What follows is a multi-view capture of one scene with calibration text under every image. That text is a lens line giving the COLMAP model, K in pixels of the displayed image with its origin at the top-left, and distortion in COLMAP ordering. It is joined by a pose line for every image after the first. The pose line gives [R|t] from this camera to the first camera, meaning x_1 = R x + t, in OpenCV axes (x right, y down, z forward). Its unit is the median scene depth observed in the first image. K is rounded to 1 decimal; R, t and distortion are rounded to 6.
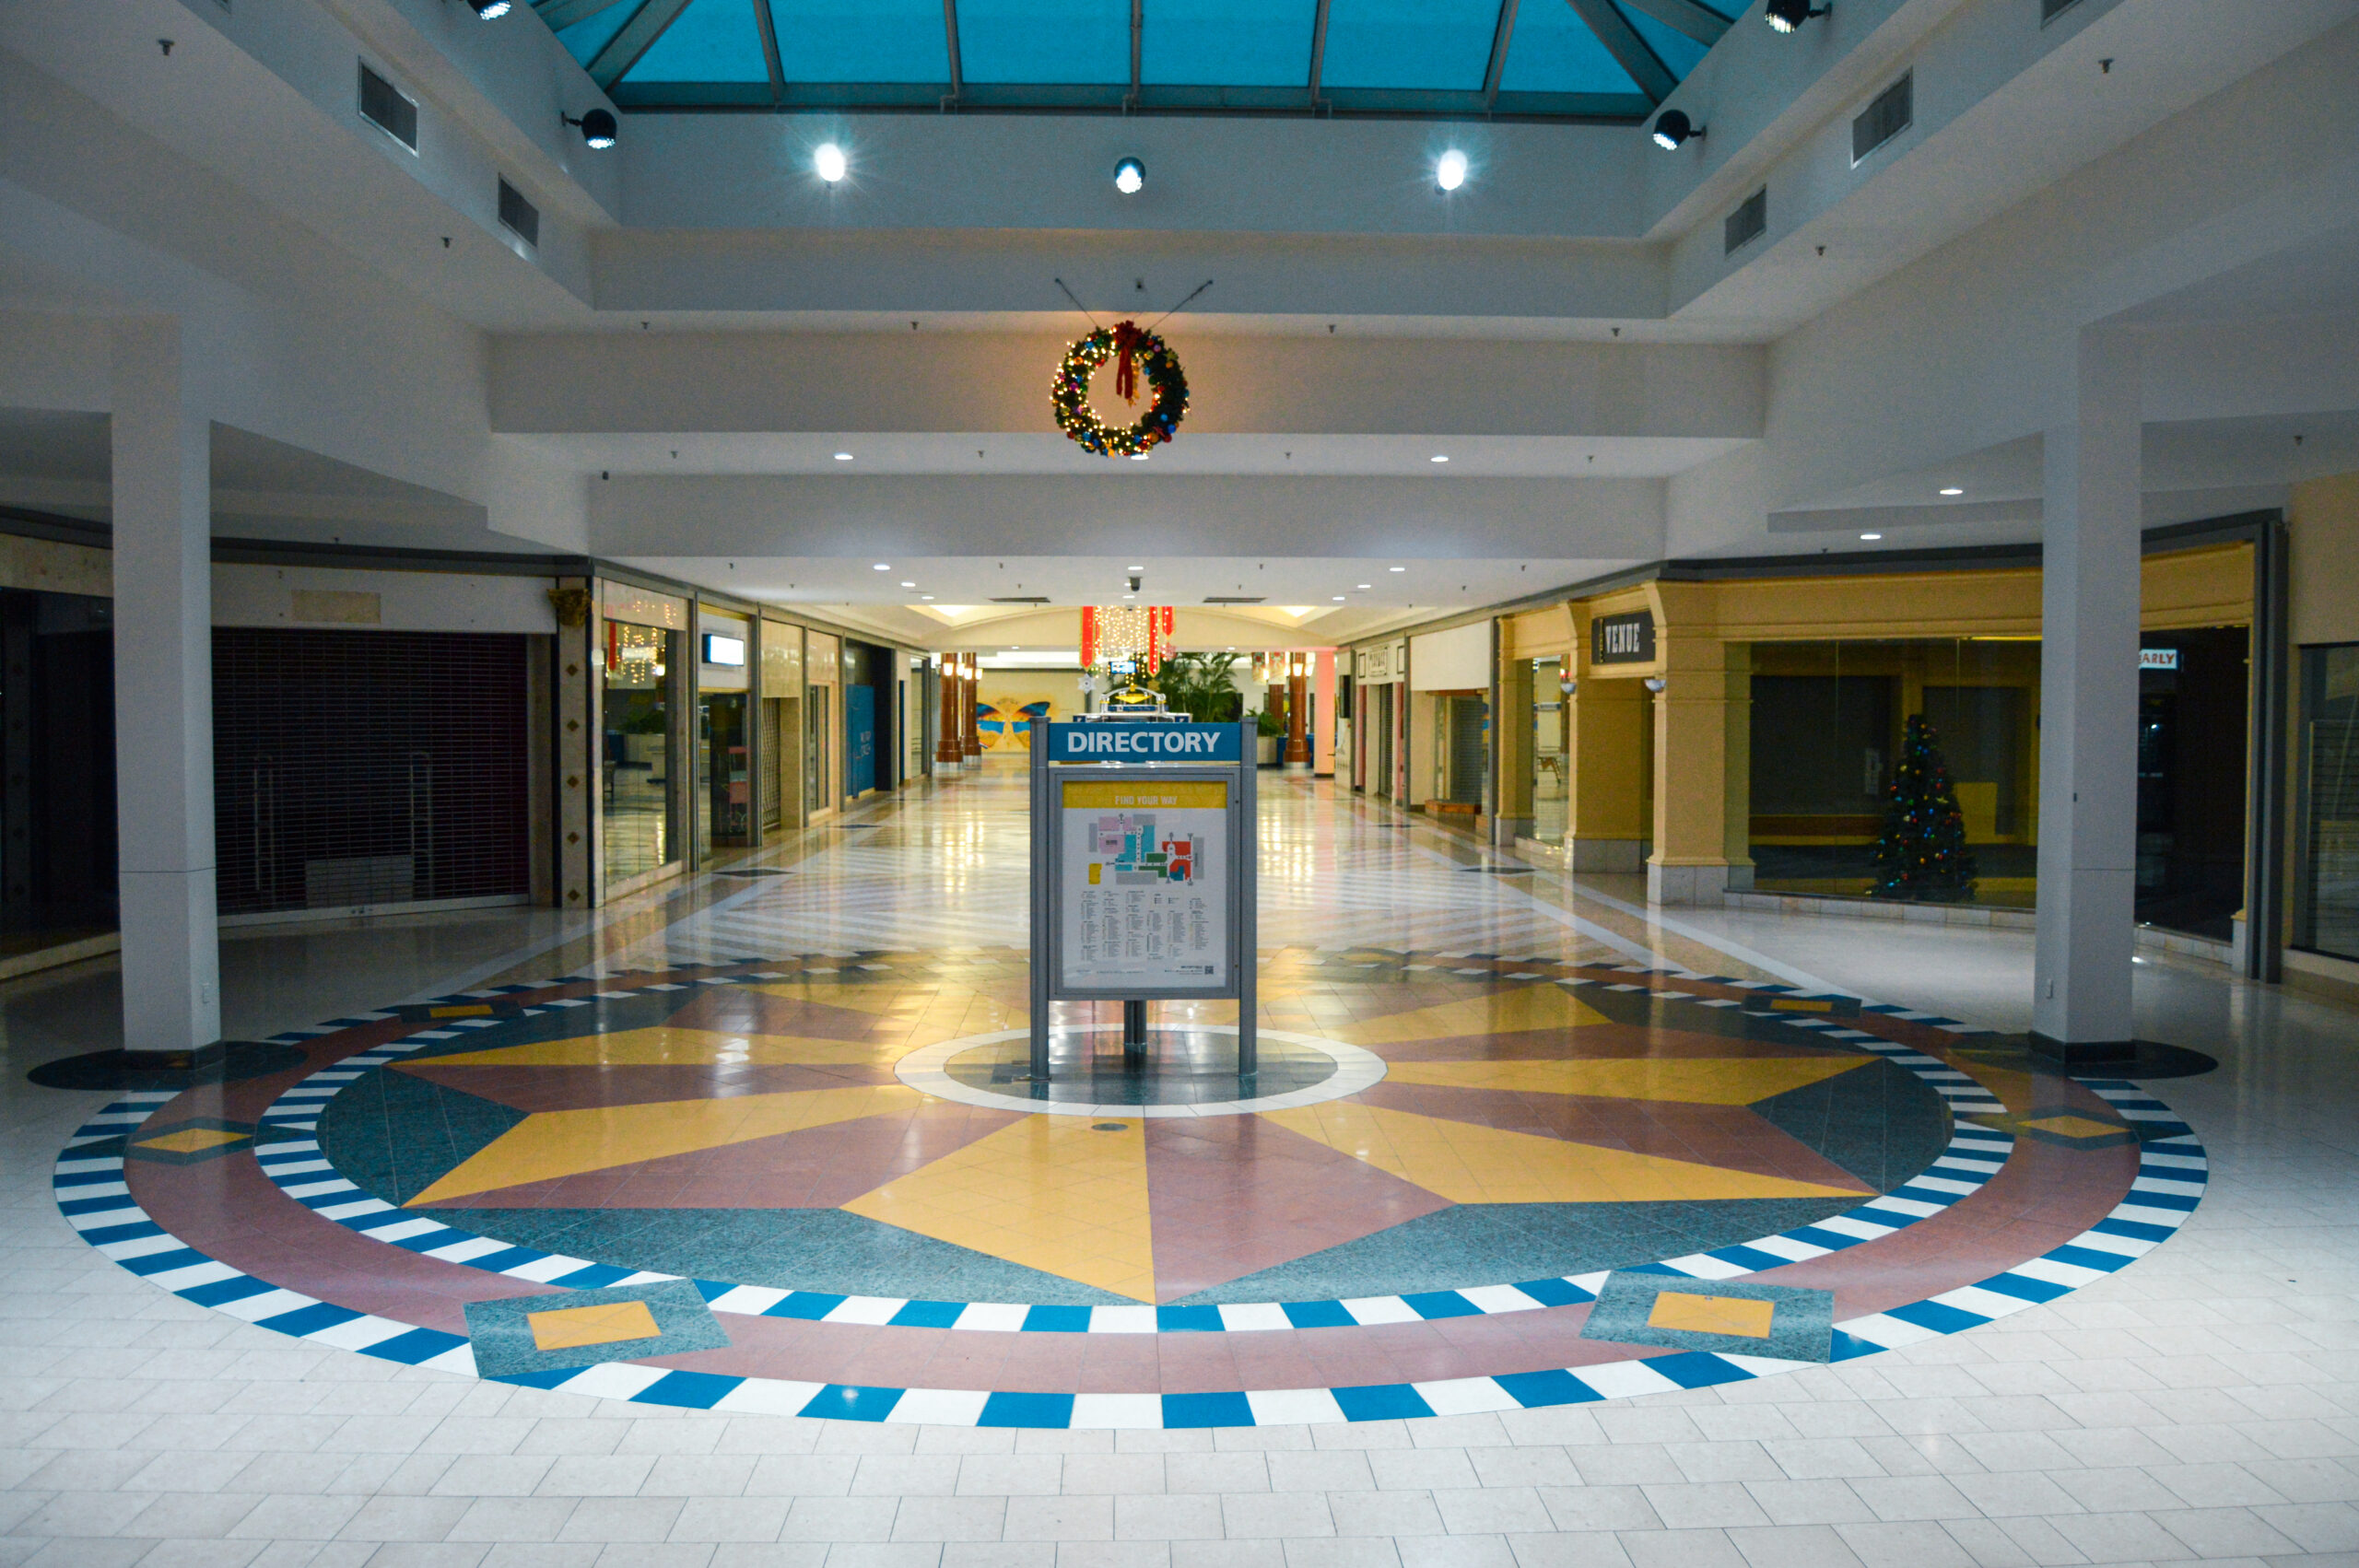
lens RADIAL K [[1951.3, 0, 1176.2], [0, 1951.3, 783.2], [0, 0, 1]] dist [-0.004836, -0.002024]
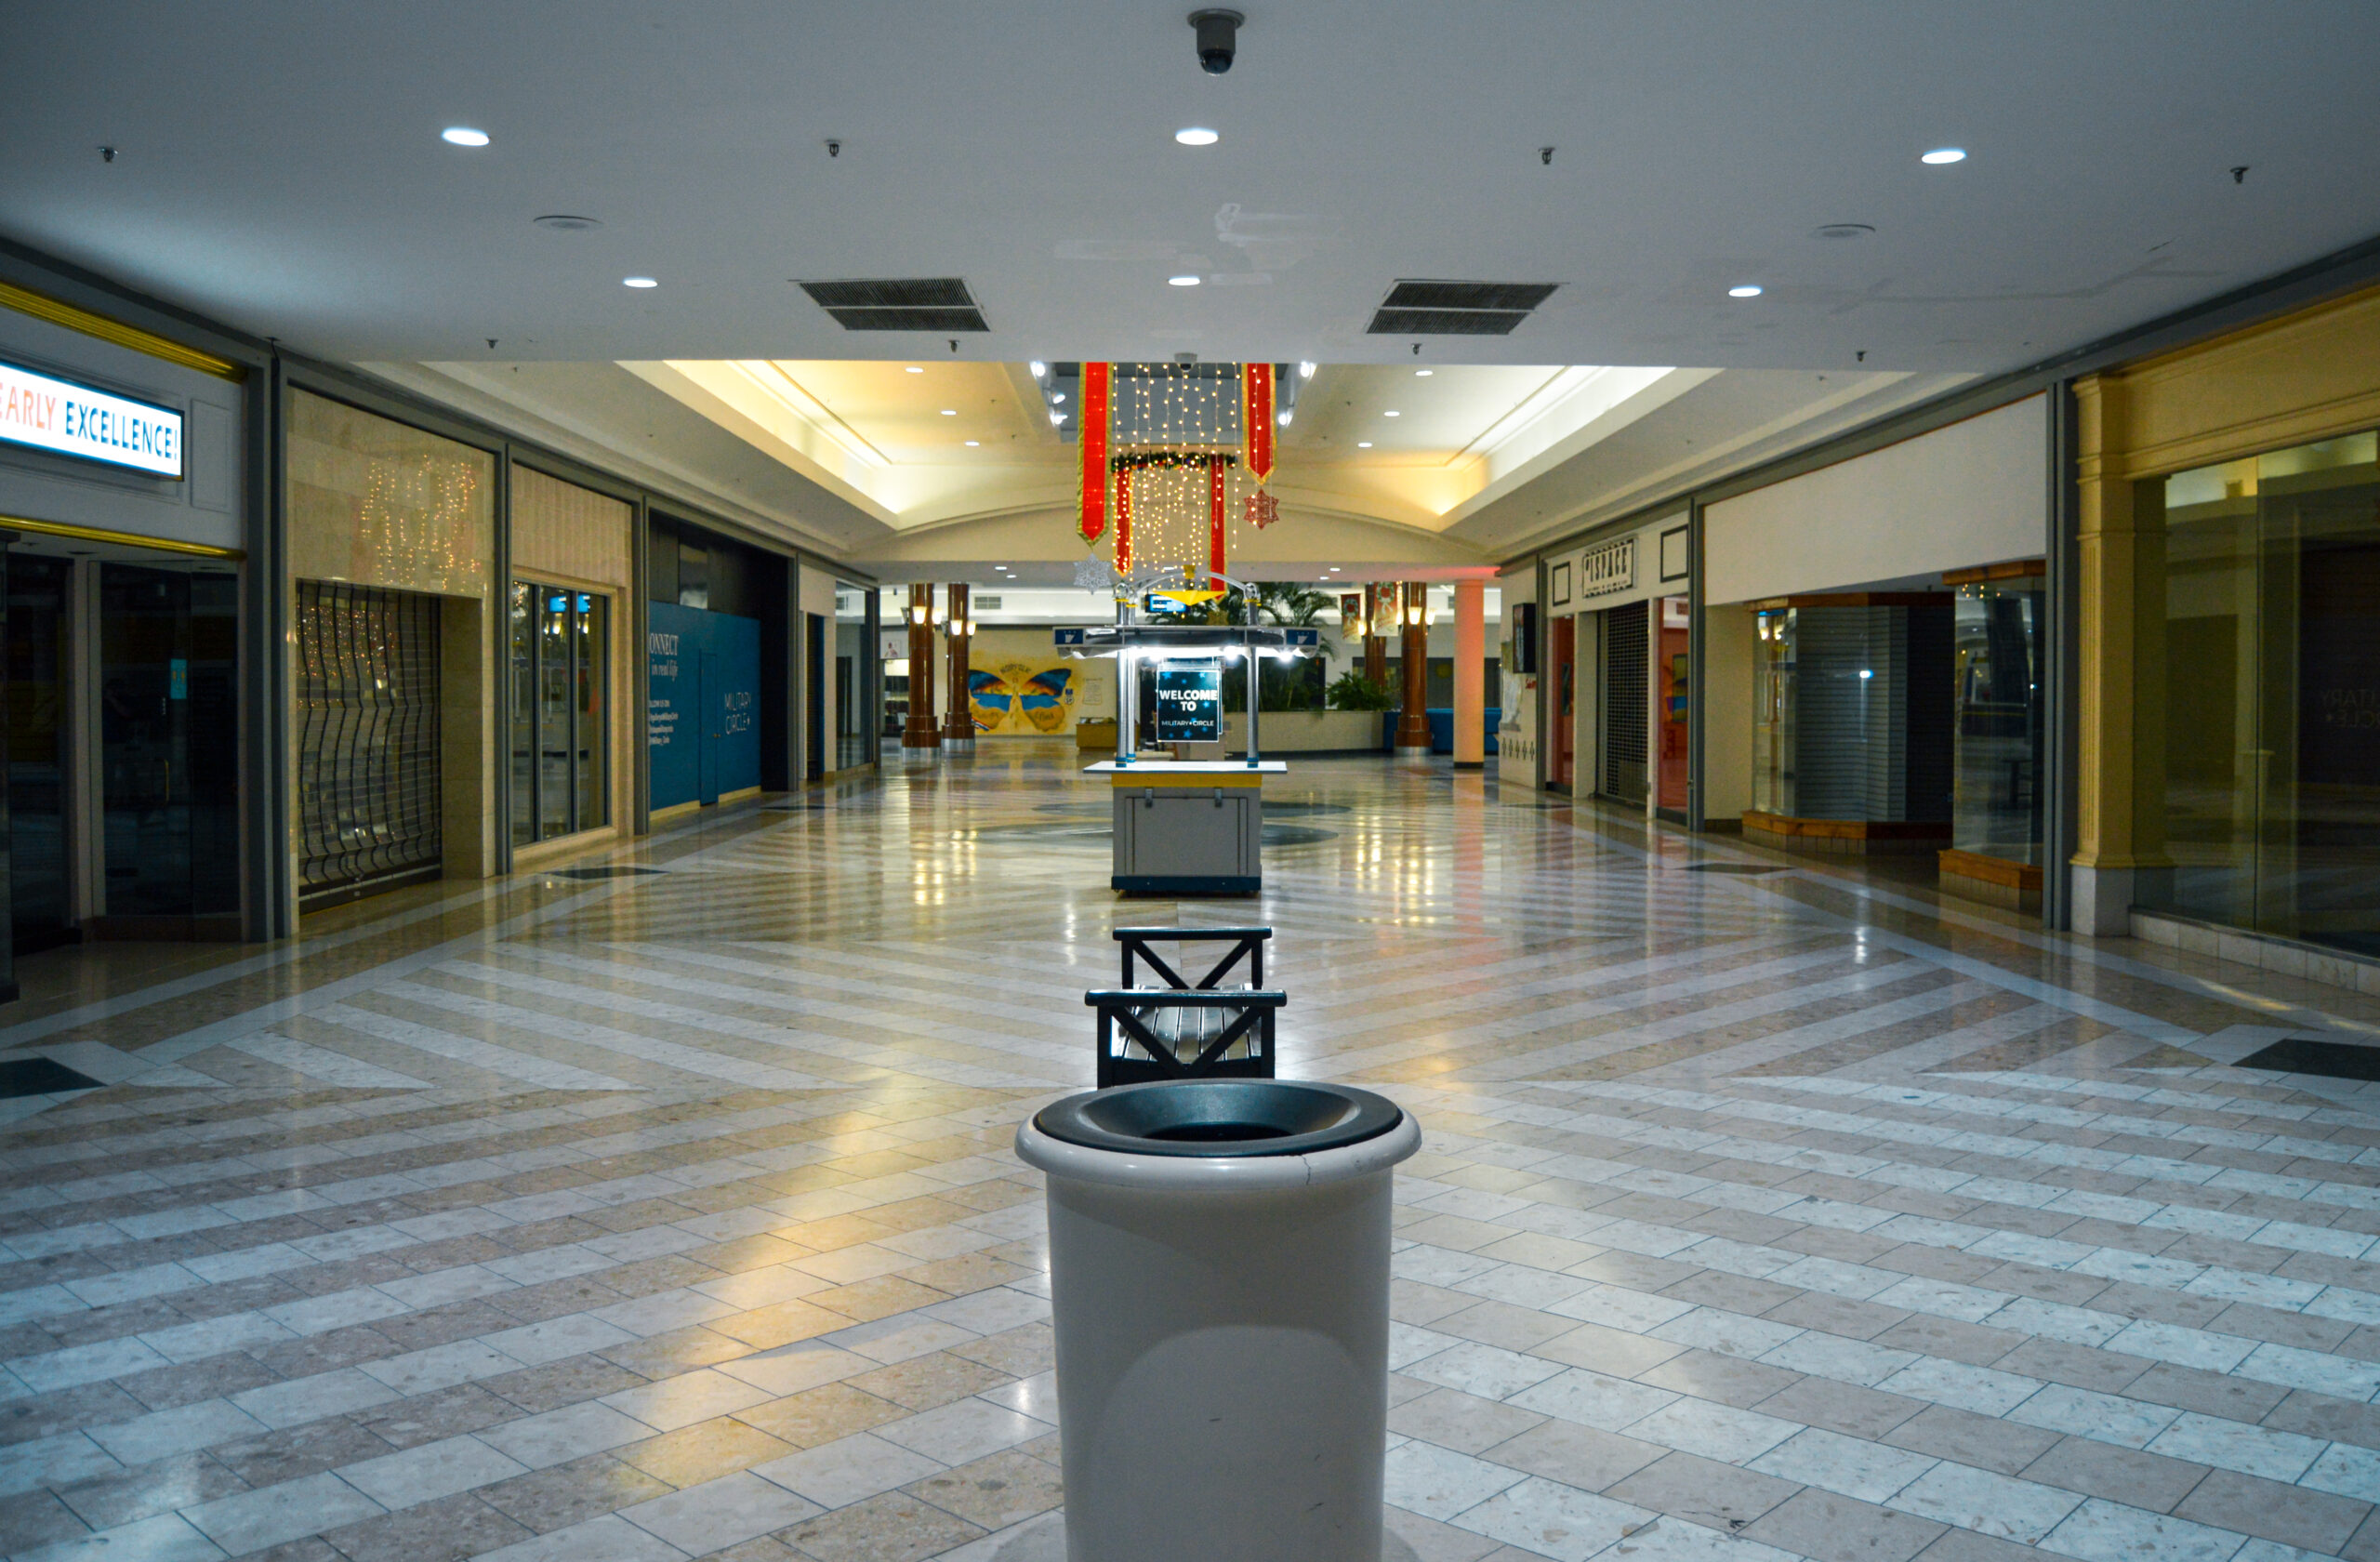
lens RADIAL K [[1969.0, 0, 1179.3], [0, 1969.0, 771.7], [0, 0, 1]] dist [-0.004836, -0.002024]
pose [[0.999774, -0.002069, -0.021149, -0.010621], [0.002040, 0.999997, -0.001383, -0.001308], [0.021151, 0.001339, 0.999775, 0.373518]]
